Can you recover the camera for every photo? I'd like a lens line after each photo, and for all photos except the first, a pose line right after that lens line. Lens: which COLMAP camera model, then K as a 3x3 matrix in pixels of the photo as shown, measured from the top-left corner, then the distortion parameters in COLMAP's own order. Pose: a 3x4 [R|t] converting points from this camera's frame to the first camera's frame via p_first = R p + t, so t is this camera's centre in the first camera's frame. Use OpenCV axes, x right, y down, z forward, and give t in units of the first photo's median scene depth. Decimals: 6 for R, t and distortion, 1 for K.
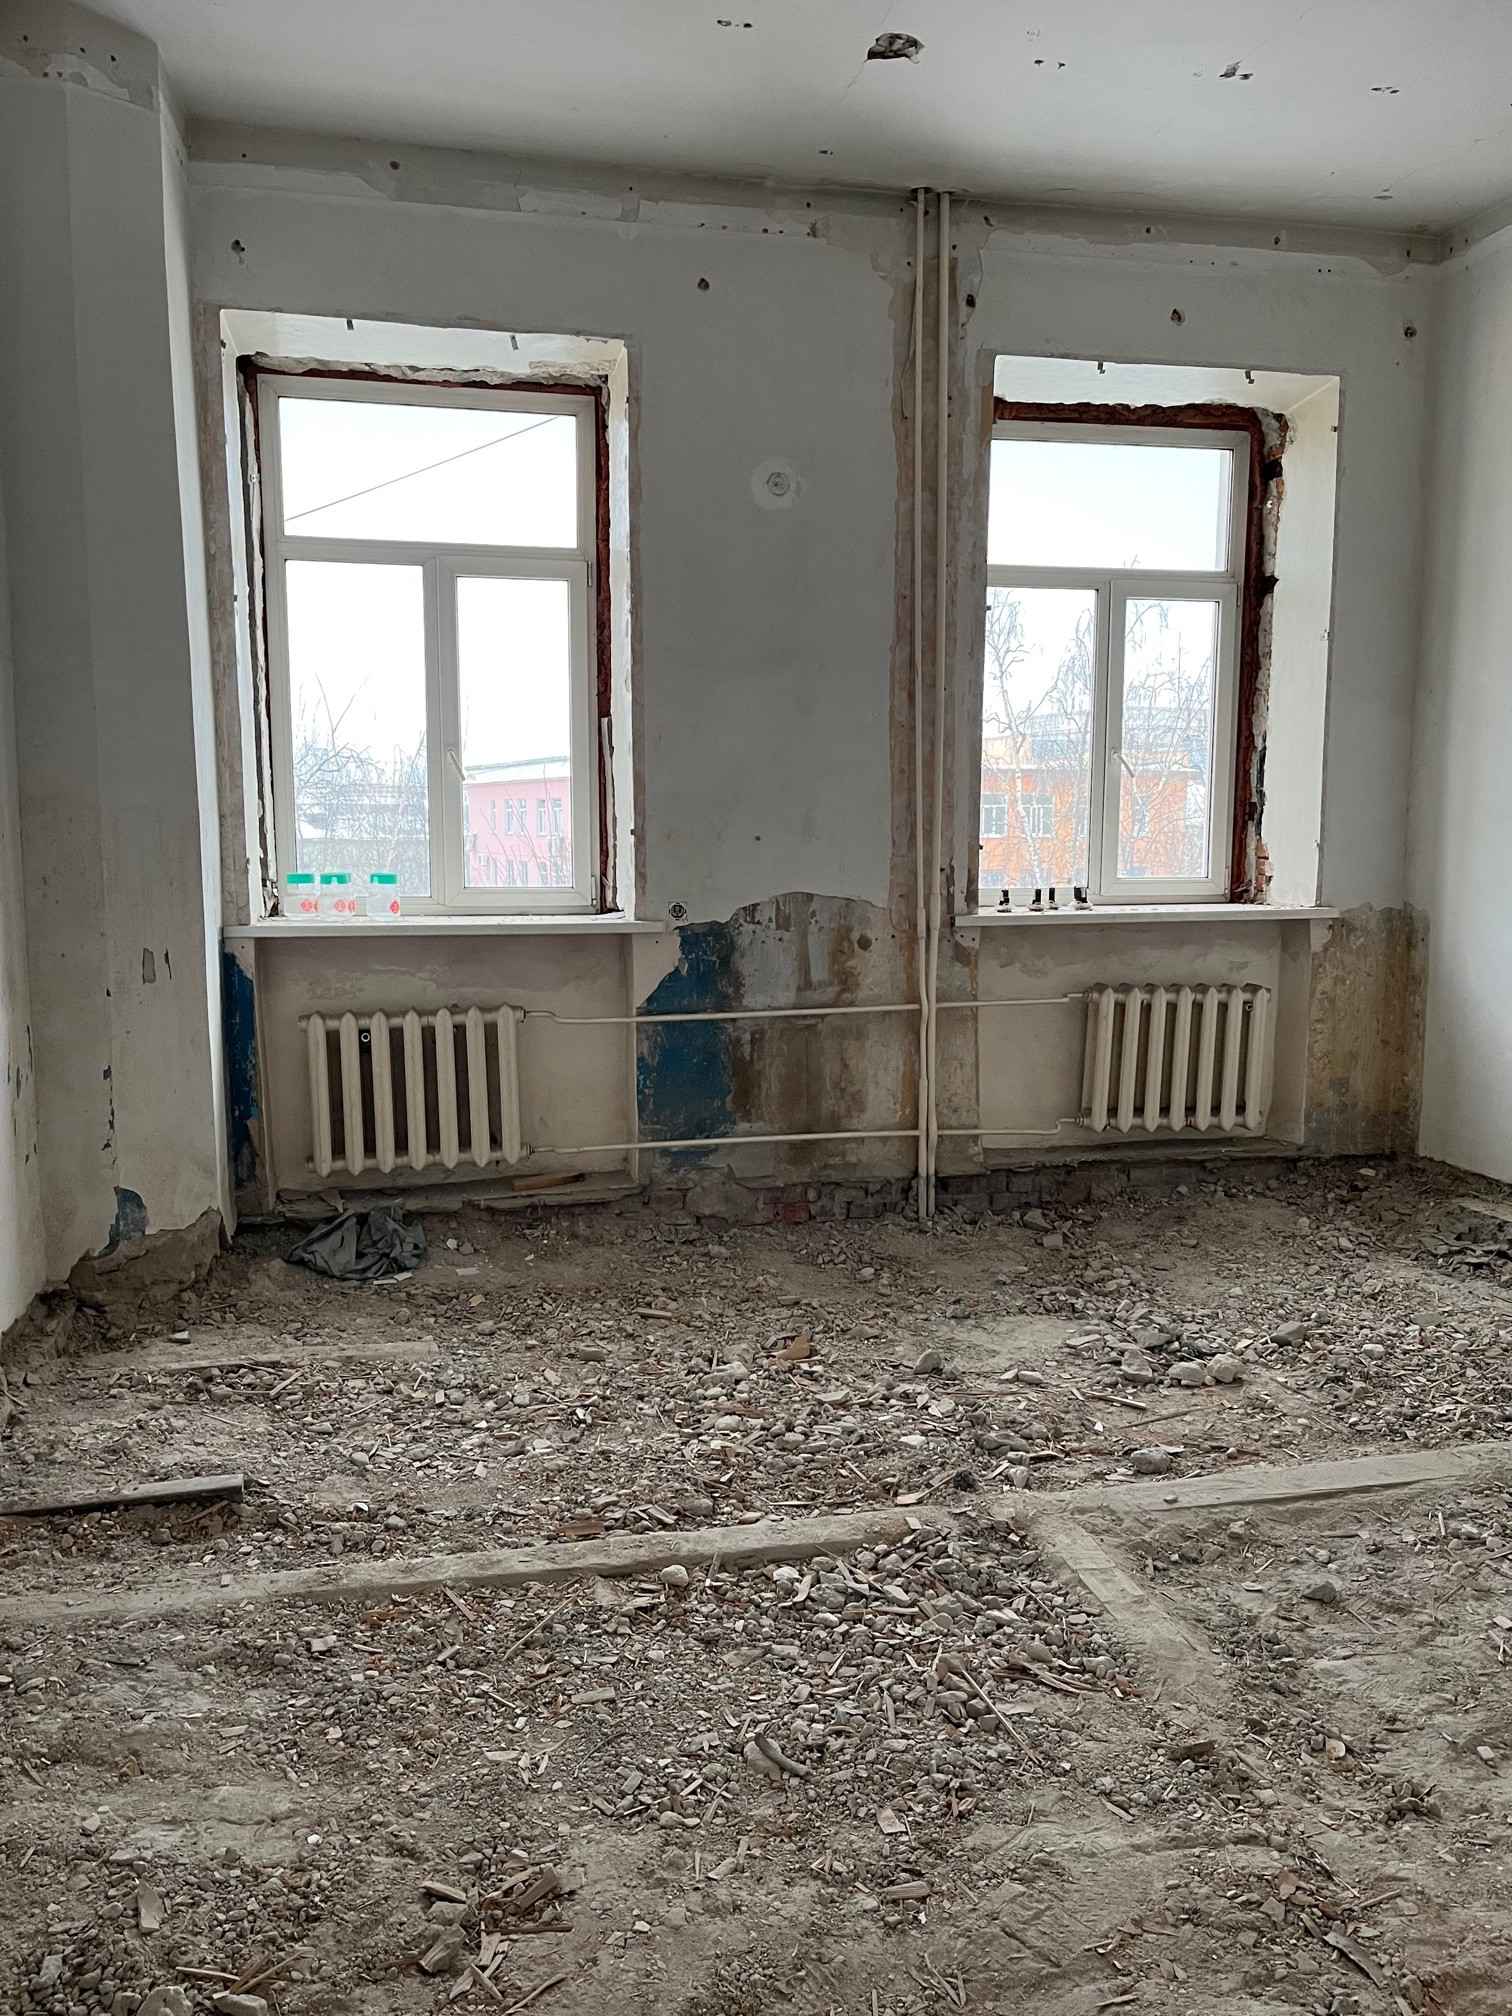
lens RADIAL K [[1522.1, 0, 744.9], [0, 1522.1, 1011.9], [0, 0, 1]] dist [0.047817, -0.052008]
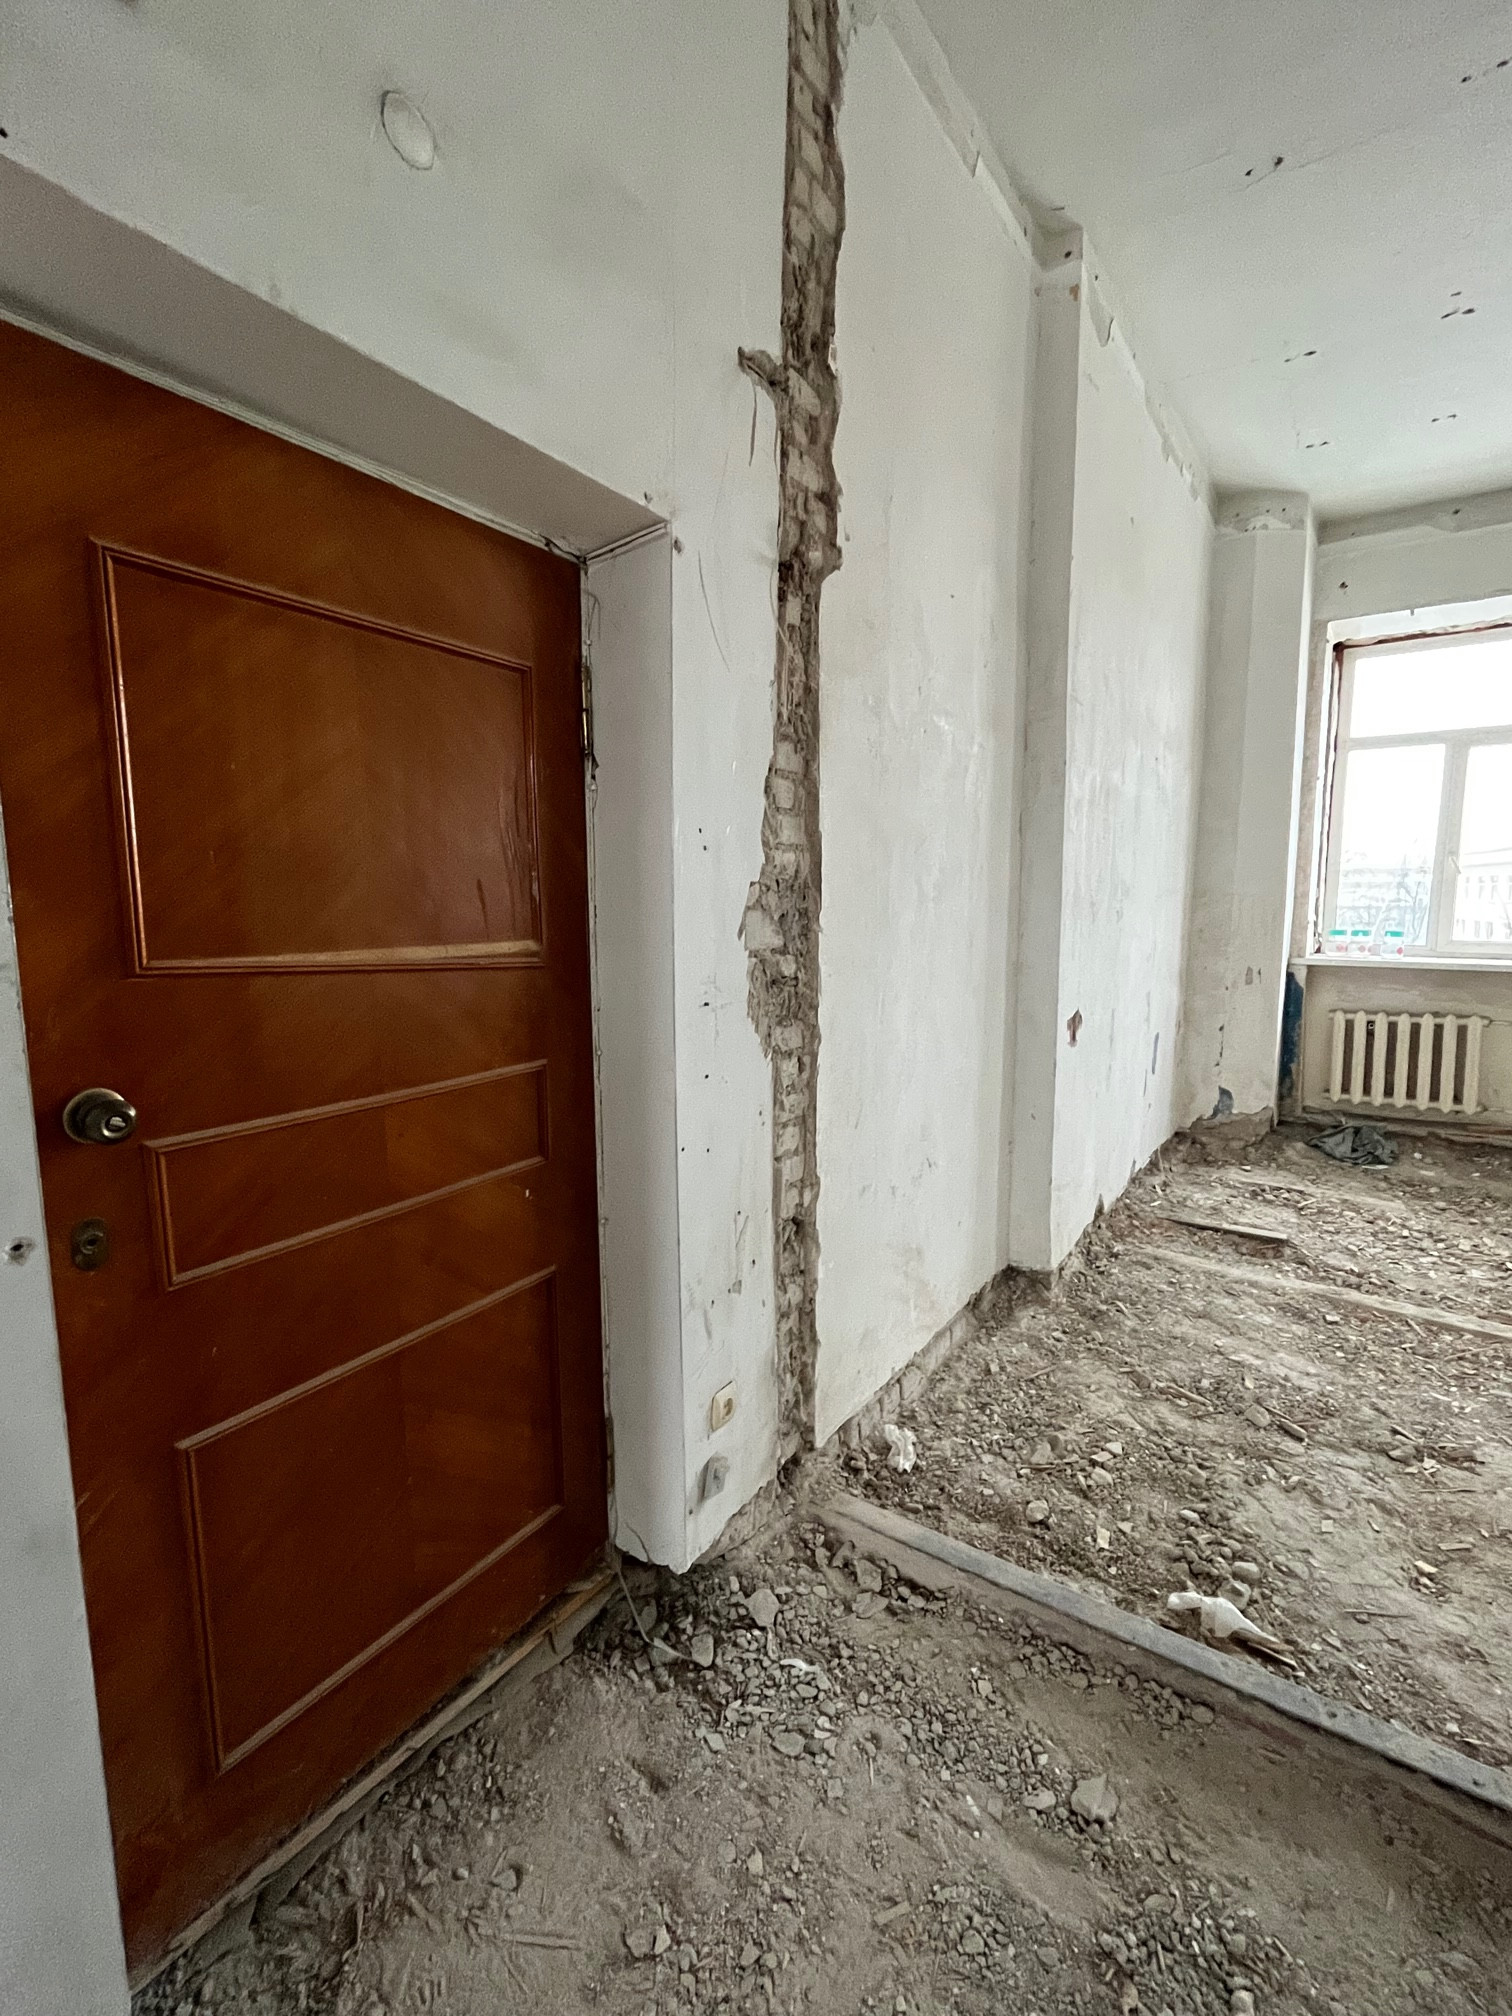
lens RADIAL K [[892.9, 0, 755.7], [0, 892.9, 1008.6], [0, 0, 1]] dist [-0.000138, 0.000306]
pose [[0.676069, 0.089873, -0.731337, 0.019575], [-0.087722, 0.995292, 0.041218, 0.019663], [0.731598, 0.036288, 0.680770, -0.228037]]
